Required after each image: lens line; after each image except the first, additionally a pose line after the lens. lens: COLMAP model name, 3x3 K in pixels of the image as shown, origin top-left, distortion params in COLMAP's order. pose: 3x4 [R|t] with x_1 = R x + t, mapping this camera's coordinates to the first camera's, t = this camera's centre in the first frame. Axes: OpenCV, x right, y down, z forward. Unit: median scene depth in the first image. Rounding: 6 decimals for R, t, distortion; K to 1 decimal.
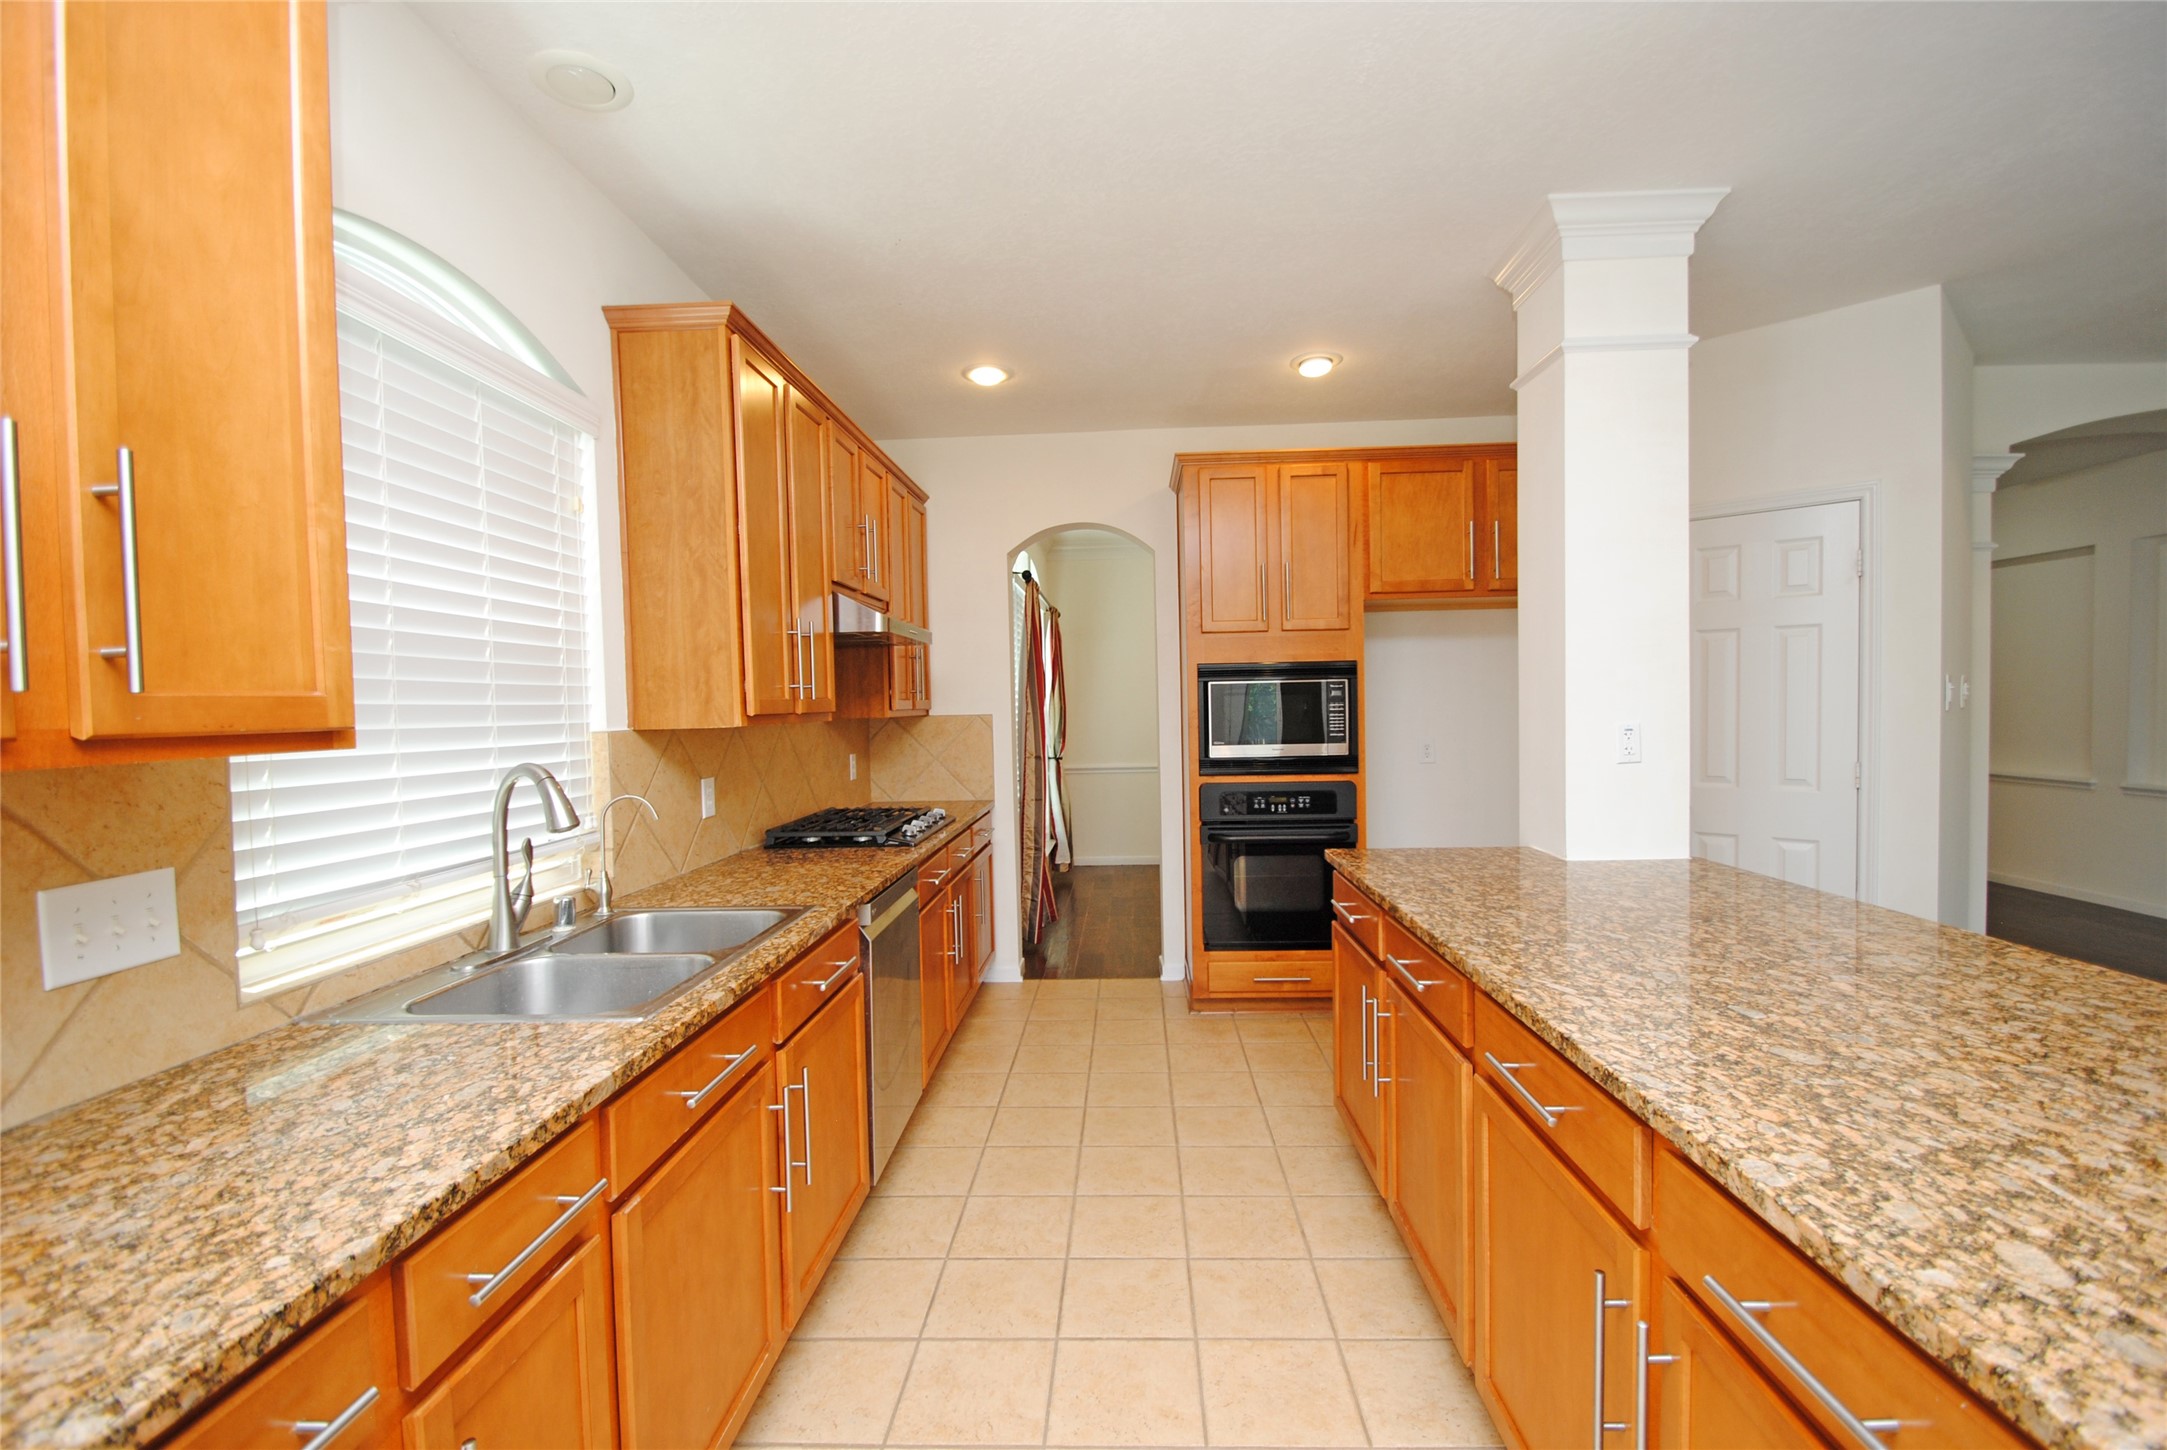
lens RADIAL K [[945.4, 0, 1088.1], [0, 945.4, 734.6], [0, 0, 1]] dist [0.005974, -0.010987]
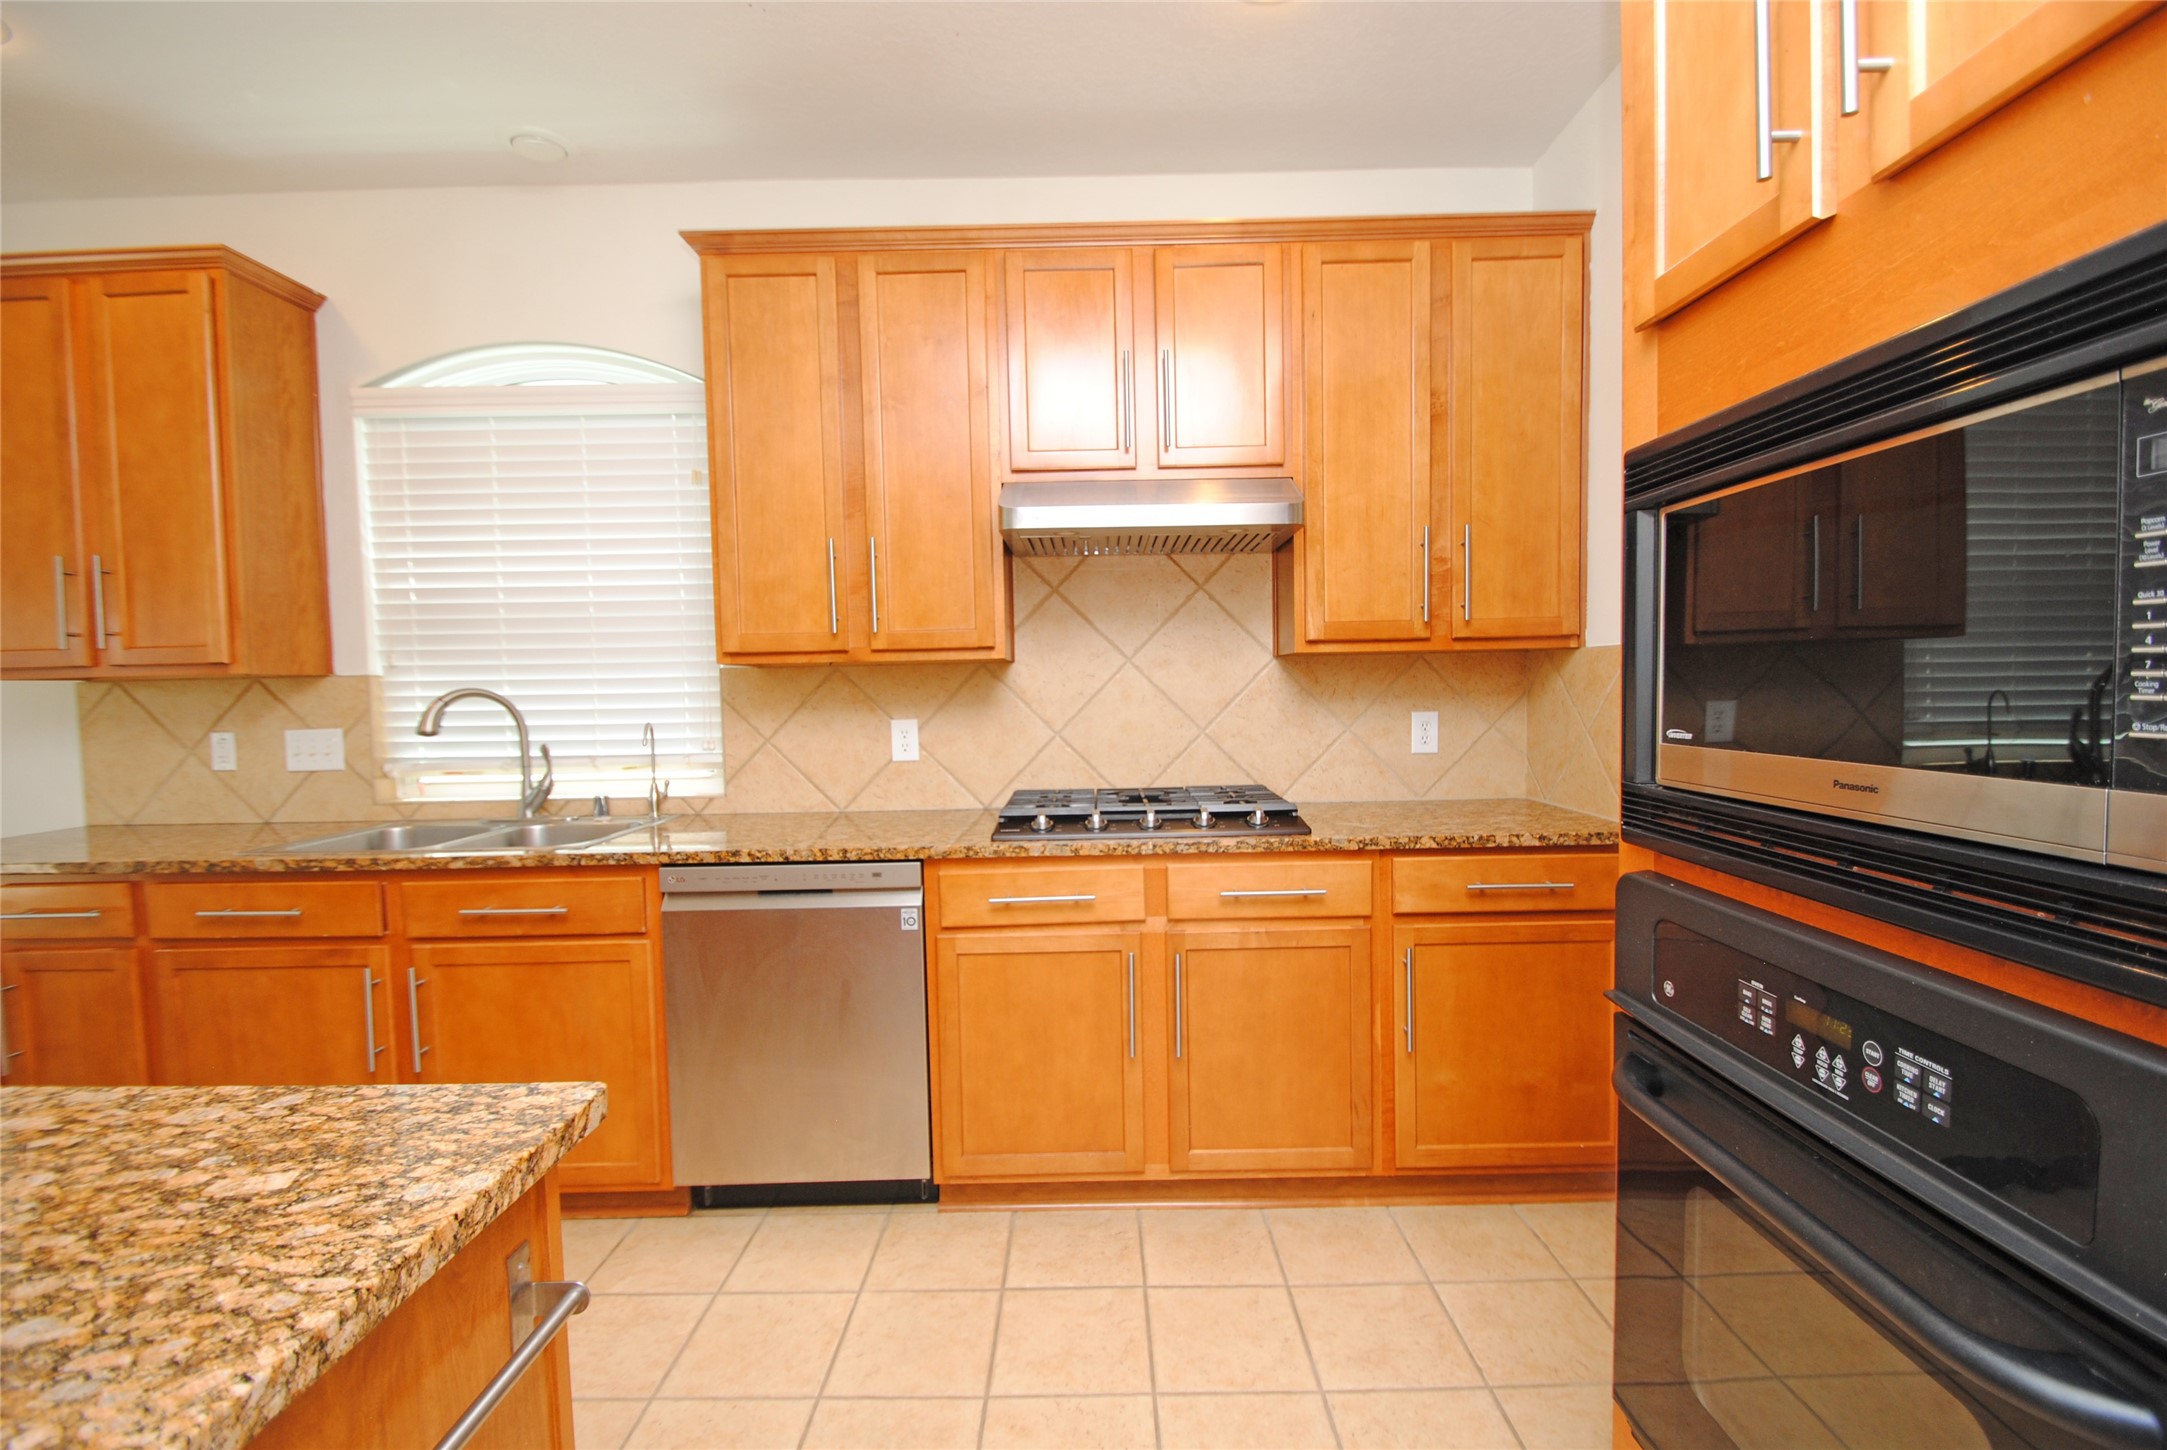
lens RADIAL K [[945.4, 0, 1091.1], [0, 945.4, 727.7], [0, 0, 1]] dist [0.005974, -0.010987]
pose [[0.053898, 0.068611, -0.996186, 0.864995], [-0.014028, 0.997590, 0.067949, -0.020189], [0.998448, 0.010312, 0.054731, 1.788839]]
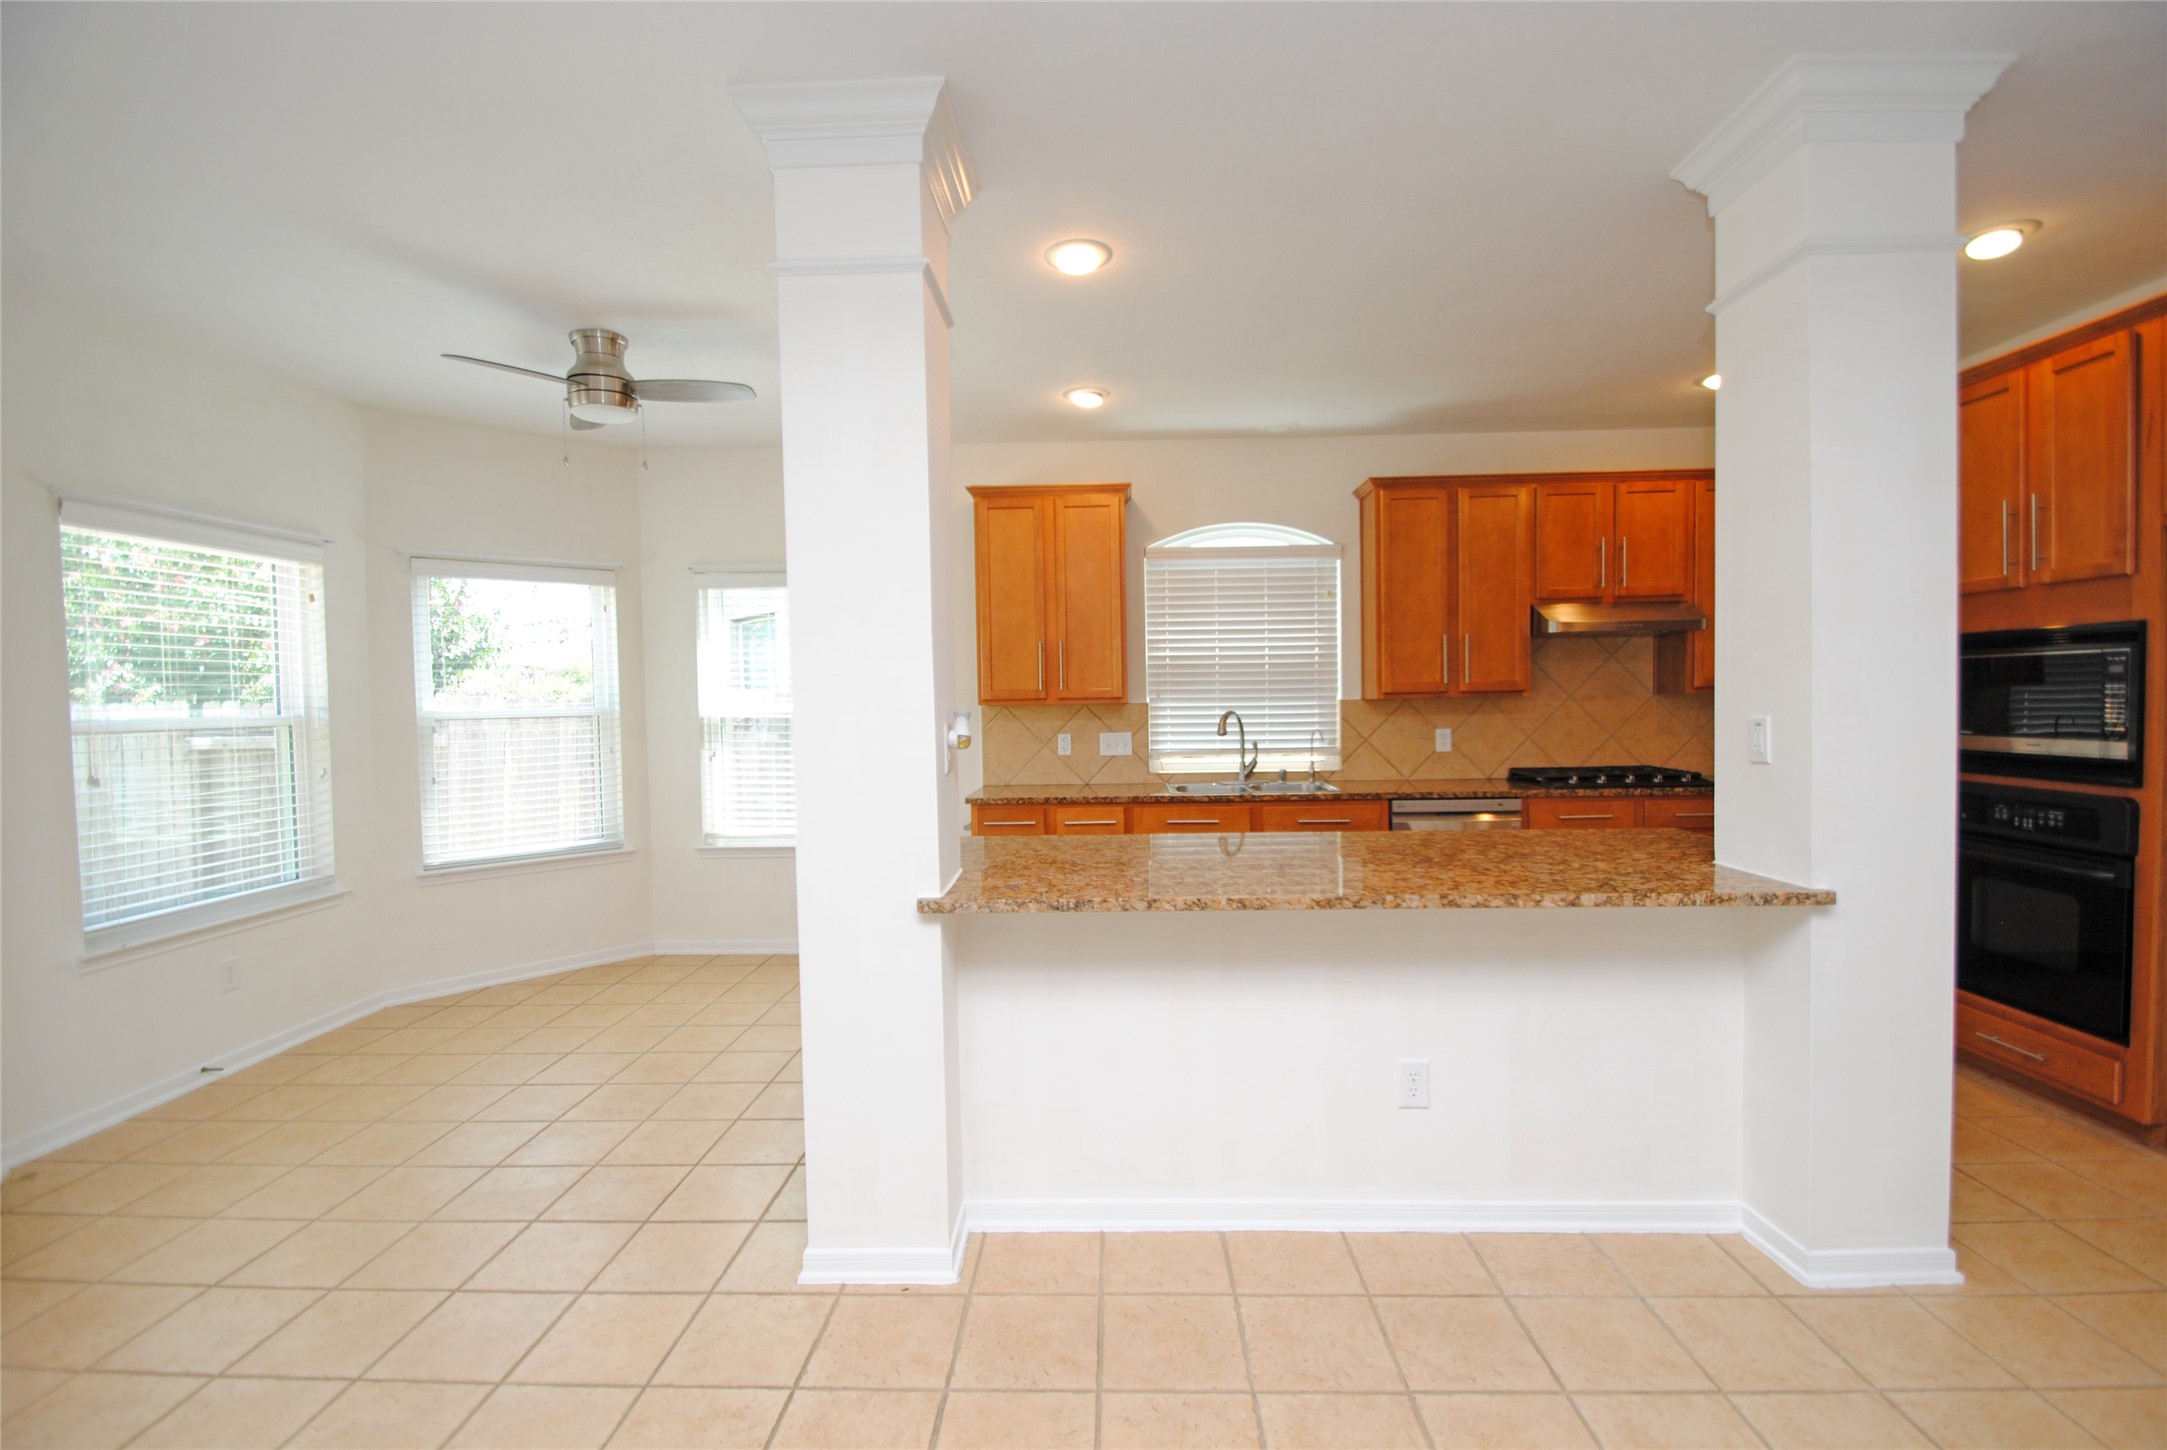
lens RADIAL K [[945.4, 0, 1093.9], [0, 945.4, 728.5], [0, 0, 1]] dist [0.005974, -0.010987]
pose [[0.022016, 0.051300, -0.998441, 2.013554], [-0.017065, 0.998556, 0.050930, -0.048019], [0.999612, 0.015917, 0.022860, 0.526852]]
